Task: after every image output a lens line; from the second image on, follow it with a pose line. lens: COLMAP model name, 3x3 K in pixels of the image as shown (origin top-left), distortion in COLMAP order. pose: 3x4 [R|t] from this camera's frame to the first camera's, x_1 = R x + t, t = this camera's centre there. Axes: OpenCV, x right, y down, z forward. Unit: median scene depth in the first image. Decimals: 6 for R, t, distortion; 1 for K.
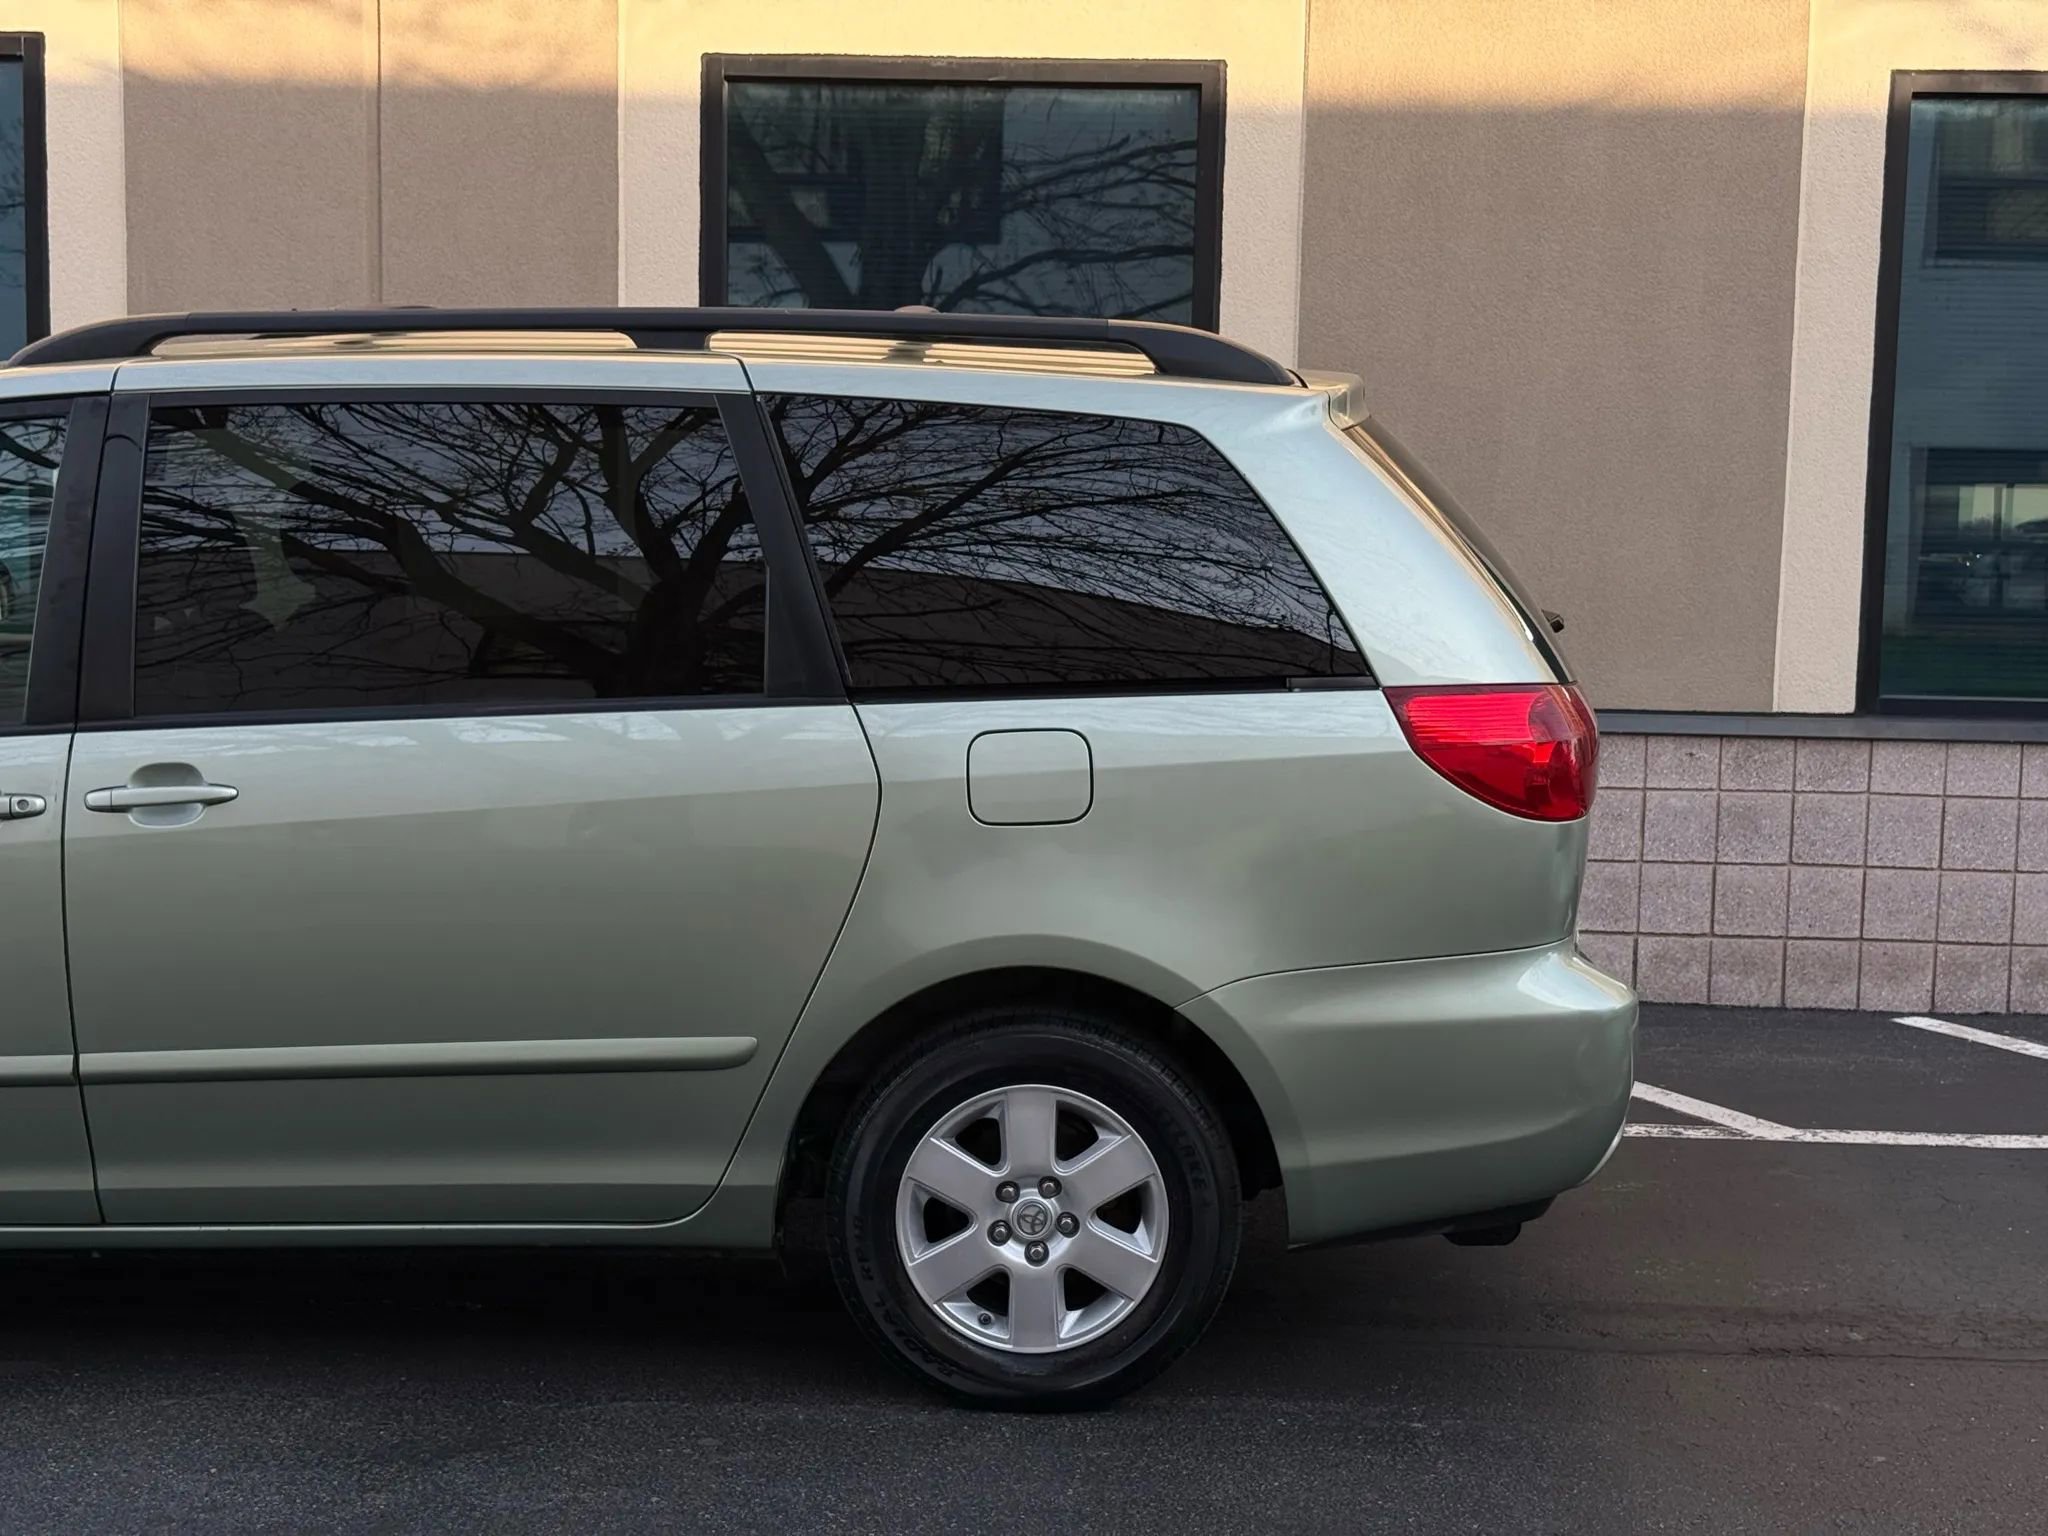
lens RADIAL K [[2870.1, 0, 1028.6], [0, 2870.1, 767.9], [0, 0, 1]] dist [0.124502, 0.000000]
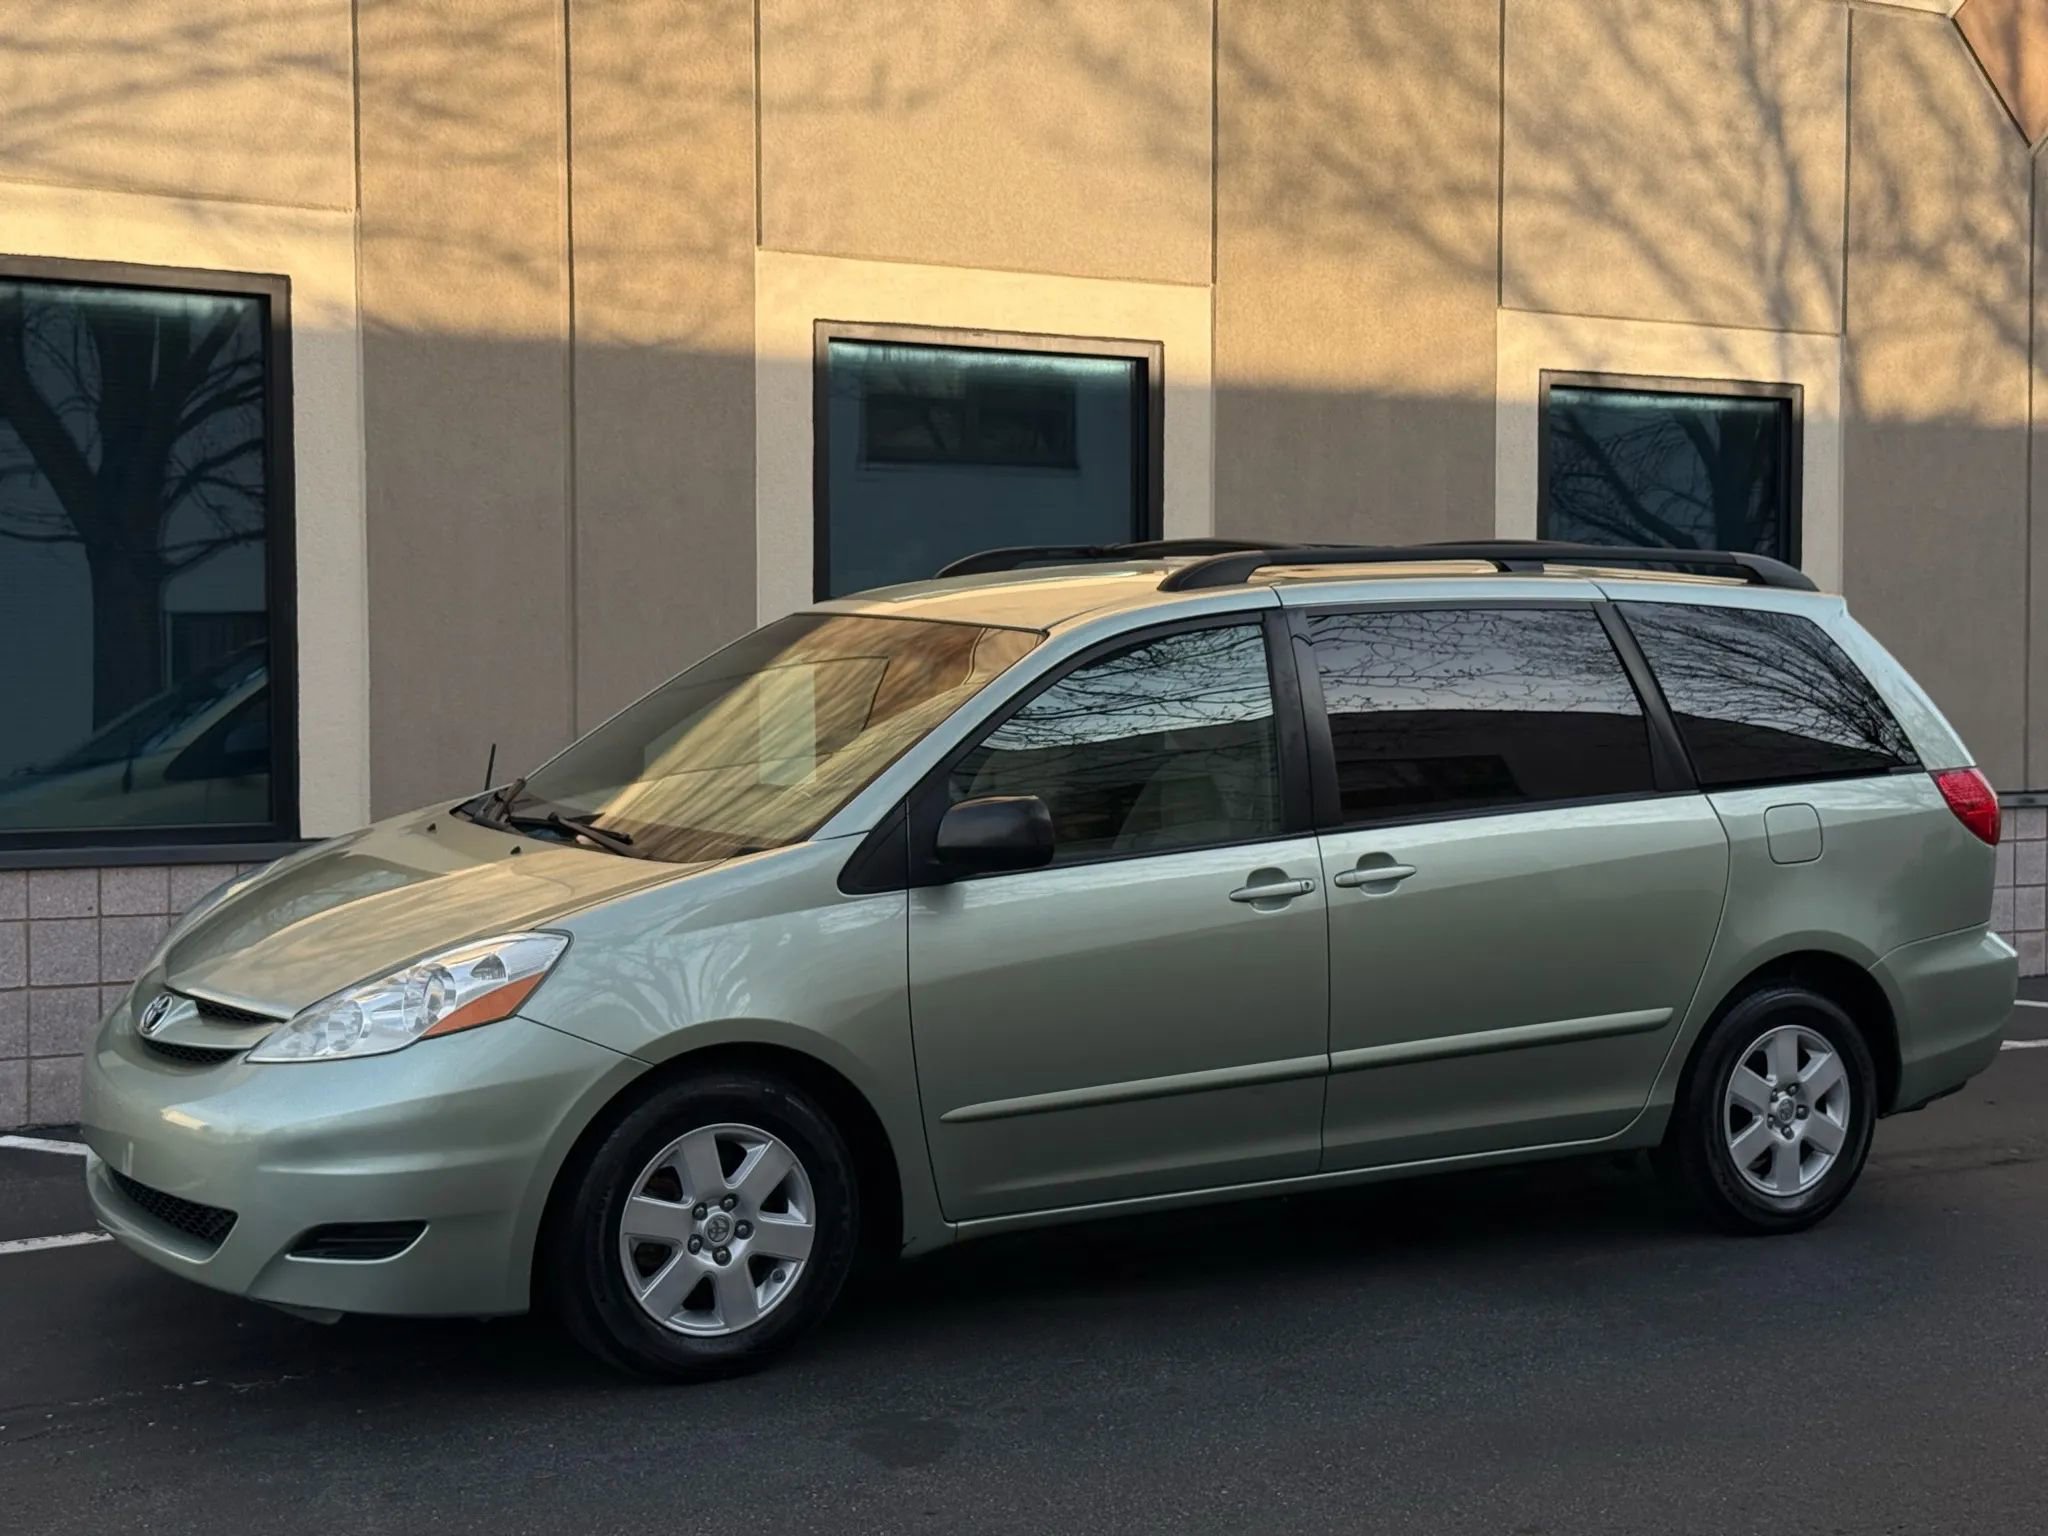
lens RADIAL K [[2870.1, 0, 1023.5], [0, 2870.1, 773.5], [0, 0, 1]] dist [0.124502, 0.000000]
pose [[0.851312, -0.038430, 0.523251, -1.198154], [0.066529, 0.997170, -0.035003, -0.002363], [-0.520425, 0.064610, 0.851459, -0.165852]]
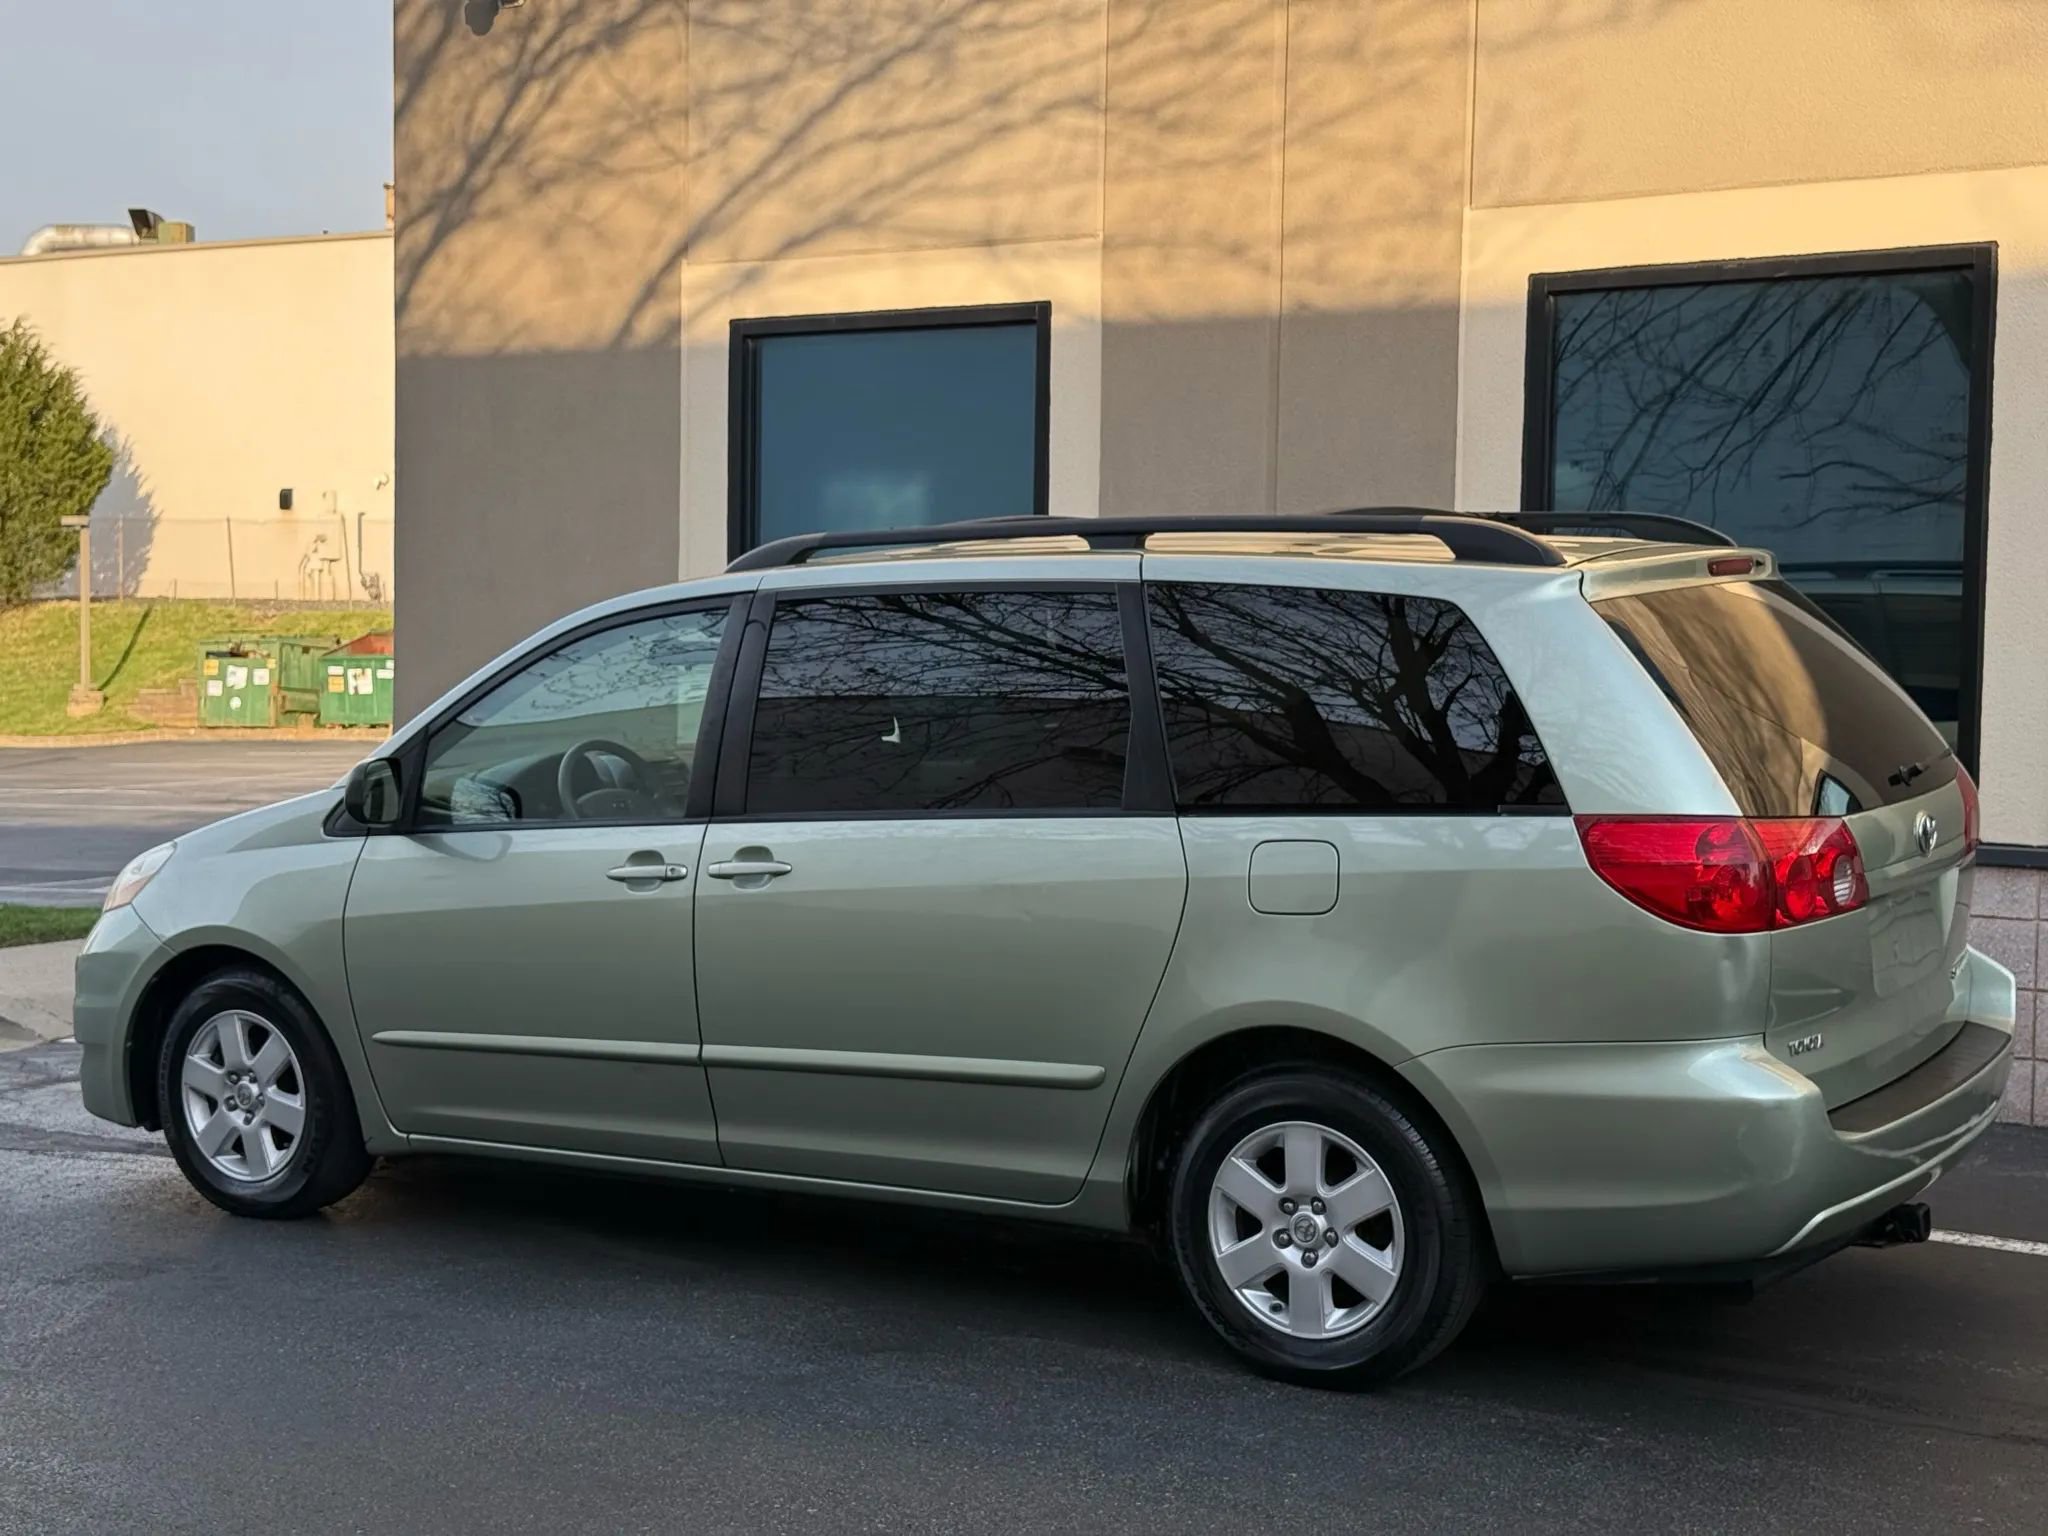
lens RADIAL K [[2870.1, 0, 1037.0], [0, 2870.1, 756.8], [0, 0, 1]] dist [0.124502, 0.000000]
pose [[0.859338, 0.014890, -0.511191, 0.542114], [-0.040567, 0.998411, -0.039114, 0.004039], [0.509796, 0.054350, 0.858577, -0.154272]]
